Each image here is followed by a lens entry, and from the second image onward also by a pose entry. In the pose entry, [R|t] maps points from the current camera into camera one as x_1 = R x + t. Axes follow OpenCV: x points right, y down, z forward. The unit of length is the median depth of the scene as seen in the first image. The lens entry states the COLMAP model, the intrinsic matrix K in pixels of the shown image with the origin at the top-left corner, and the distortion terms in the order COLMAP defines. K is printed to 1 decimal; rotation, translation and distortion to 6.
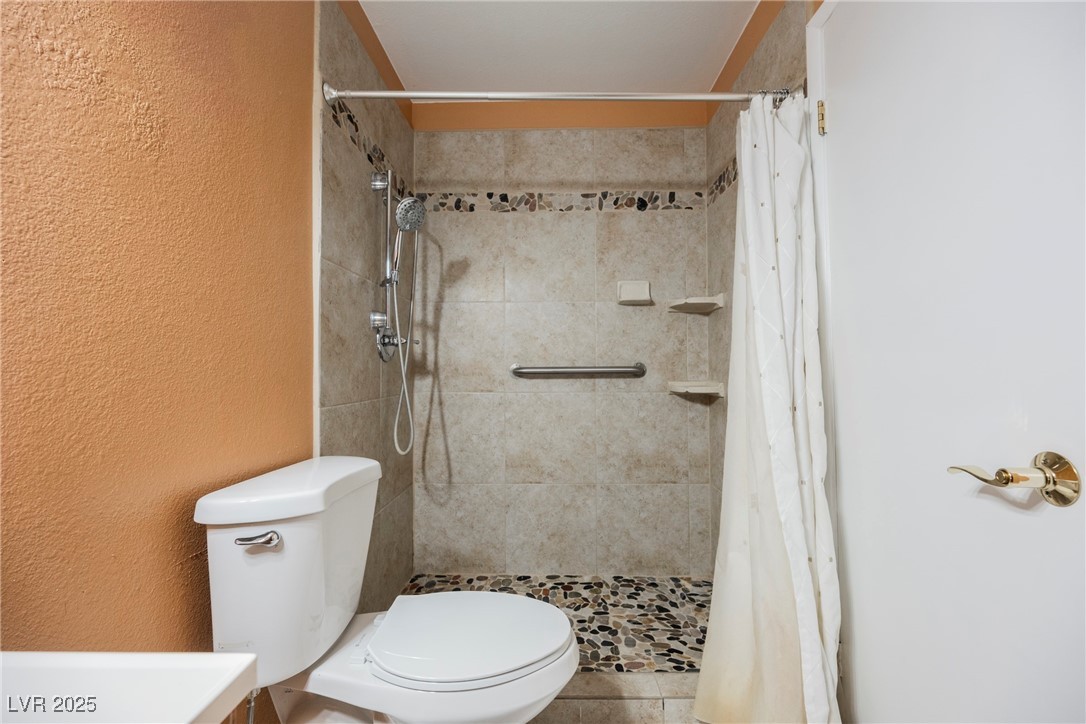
lens RADIAL K [[429.6, 0, 541.5], [0, 429.6, 362.2], [0, 0, 1]] dist [-0.003774, 0.000397]
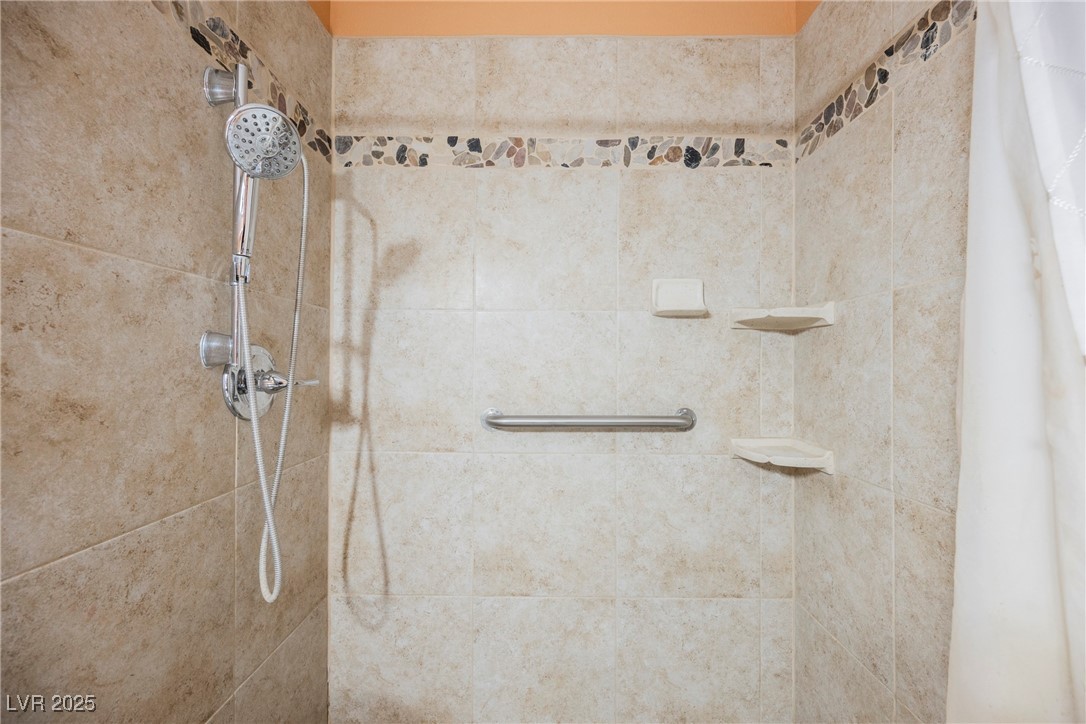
lens RADIAL K [[429.6, 0, 544.4], [0, 429.6, 362.6], [0, 0, 1]] dist [-0.003774, 0.000397]
pose [[0.999904, 0.008244, 0.011136, 0.011371], [-0.008413, 0.999848, 0.015270, -0.073407], [-0.011008, -0.015362, 0.999821, 0.366070]]
